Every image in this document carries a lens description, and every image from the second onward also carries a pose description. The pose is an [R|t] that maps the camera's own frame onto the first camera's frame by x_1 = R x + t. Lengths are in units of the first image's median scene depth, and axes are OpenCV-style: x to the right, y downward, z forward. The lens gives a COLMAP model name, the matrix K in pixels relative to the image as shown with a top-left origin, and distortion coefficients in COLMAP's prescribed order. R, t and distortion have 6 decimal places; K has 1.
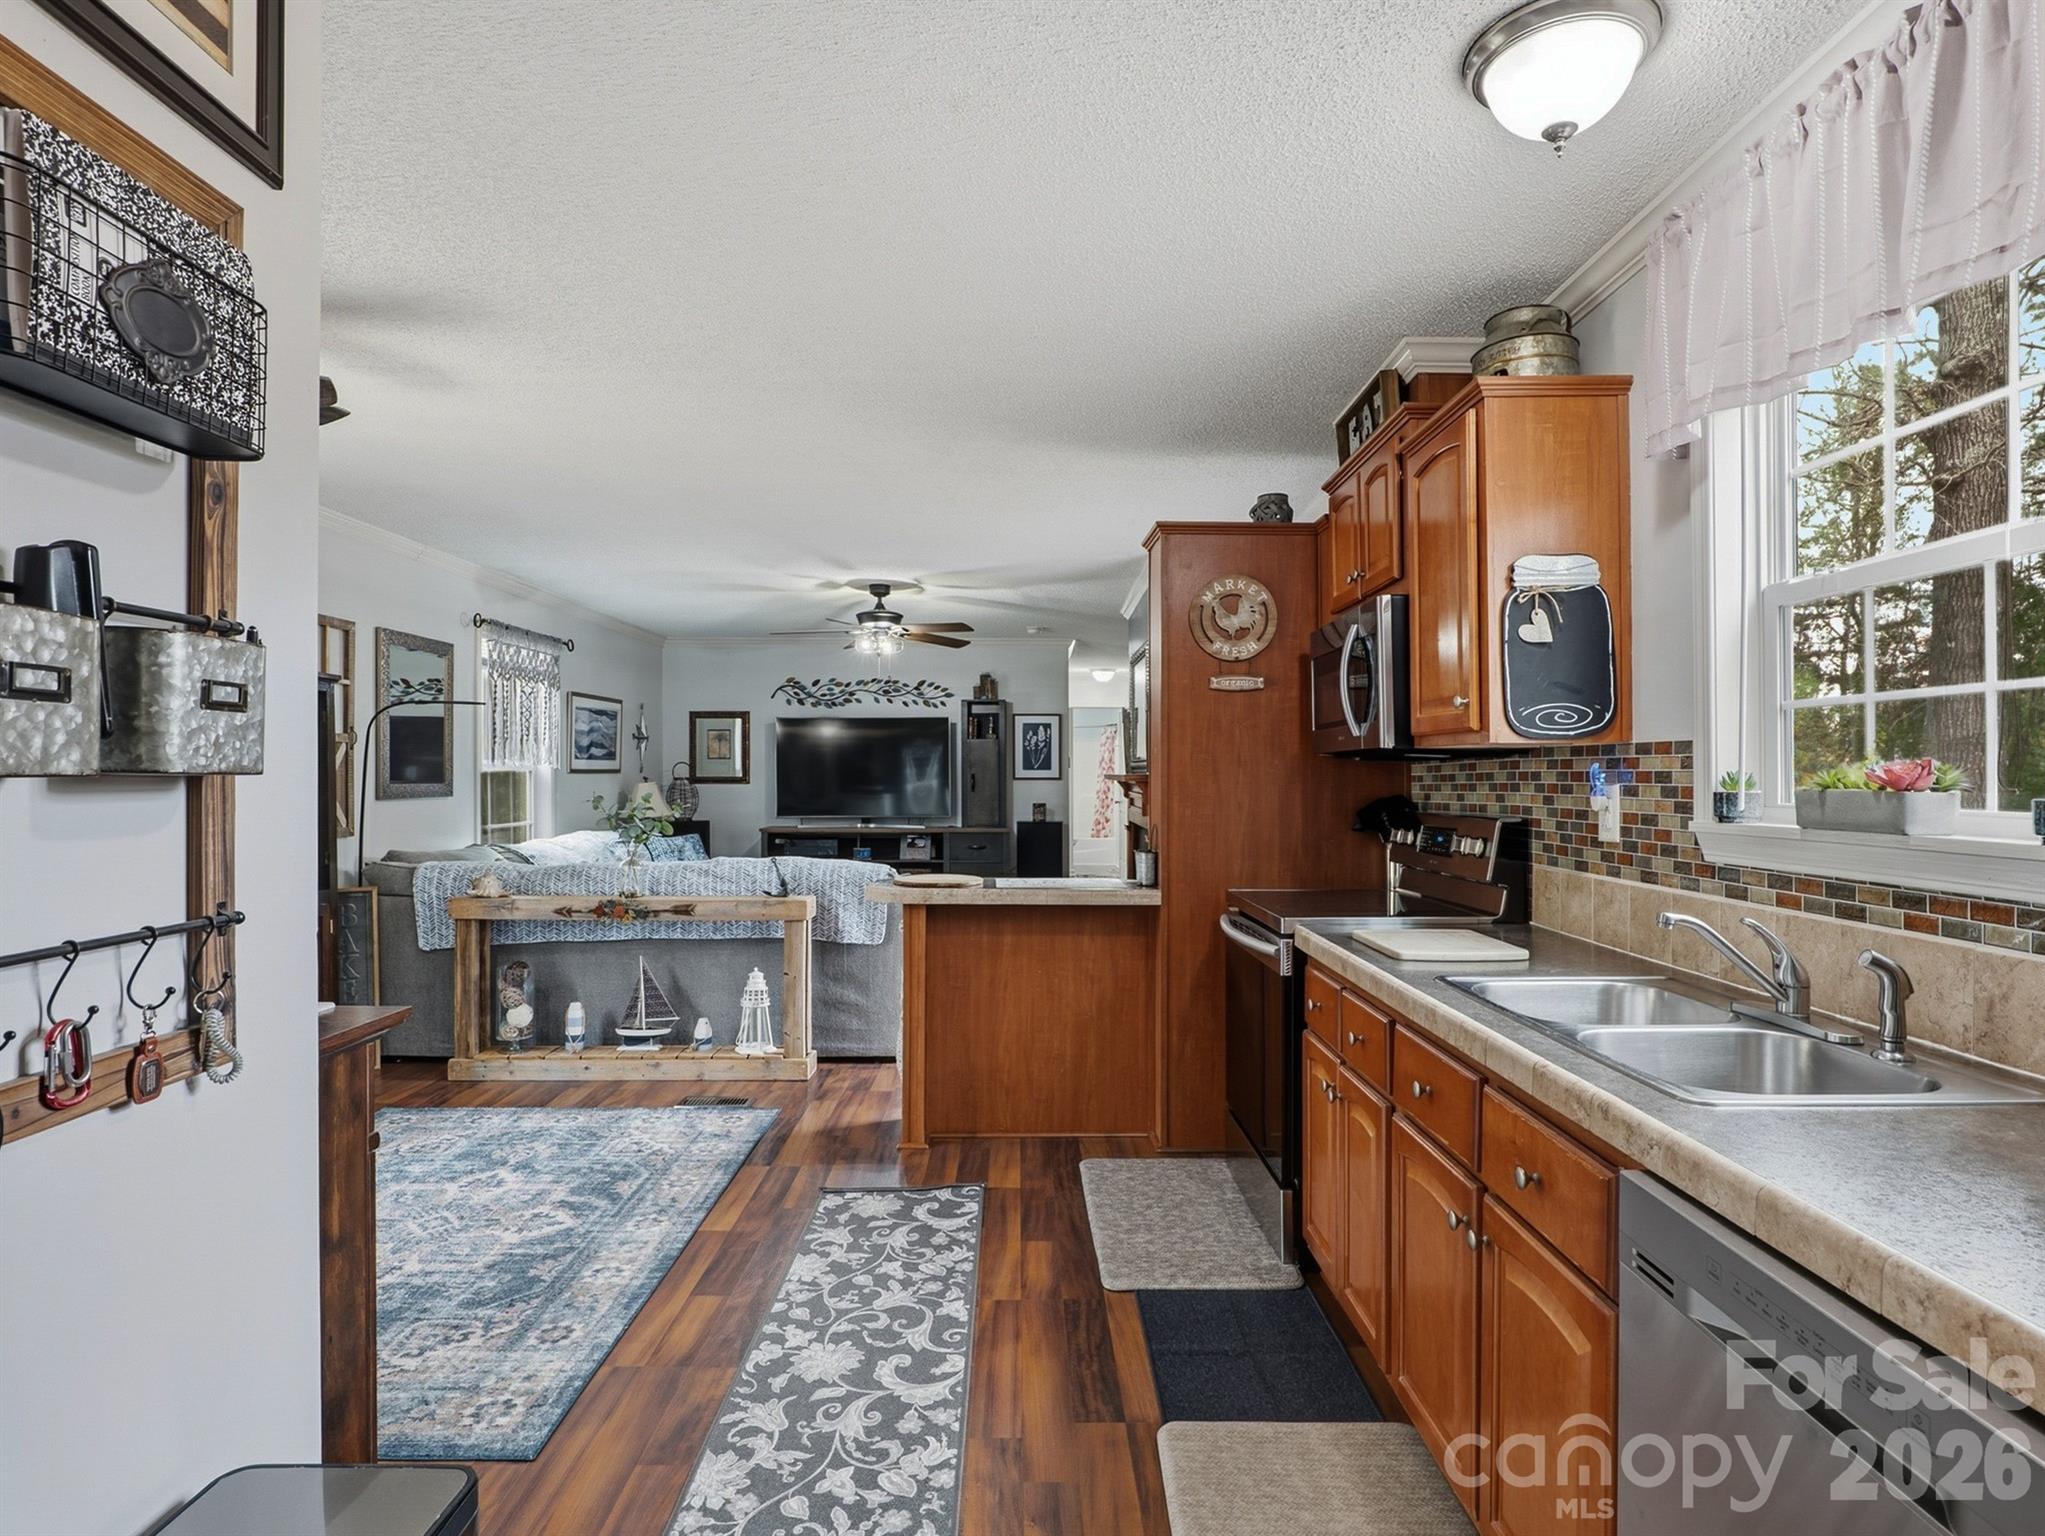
lens RADIAL K [[1090.1, 0, 1029.3], [0, 1090.1, 782.7], [0, 0, 1]] dist [-0.023864, 0.008584]
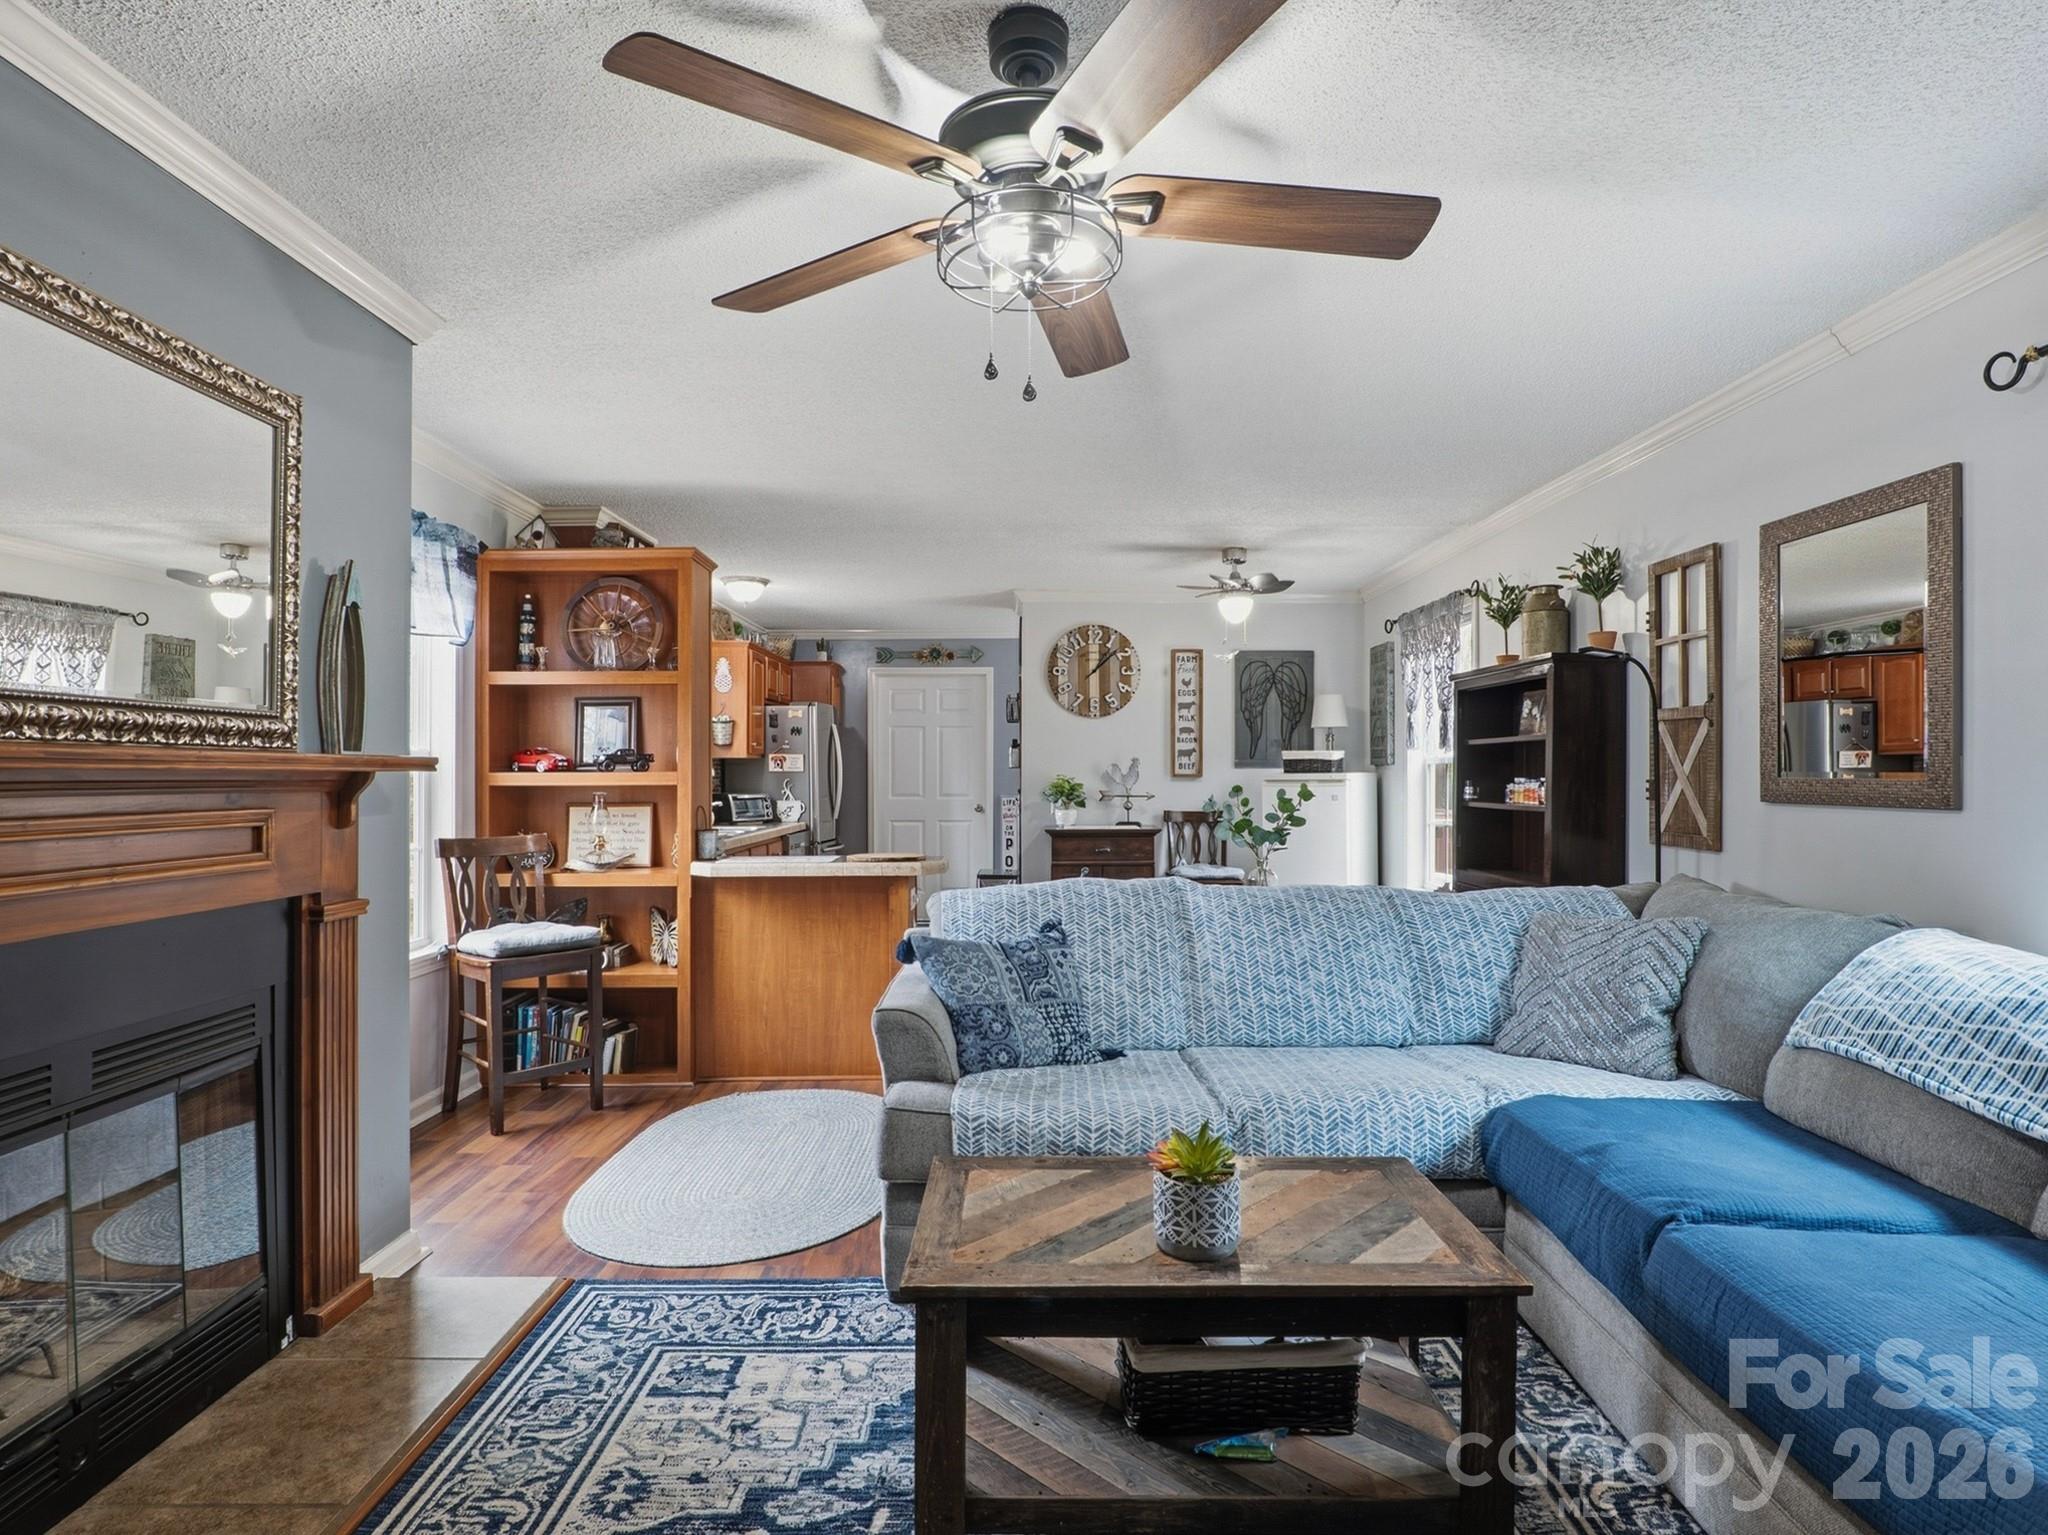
lens RADIAL K [[1091.7, 0, 1019.1], [0, 1091.7, 766.6], [0, 0, 1]] dist [-0.023864, 0.008584]
pose [[-0.999945, -0.000042, 0.010463, -0.197816], [-0.000009, 0.999995, 0.003208, -0.007540], [-0.010463, 0.003207, -0.999940, 1.827223]]
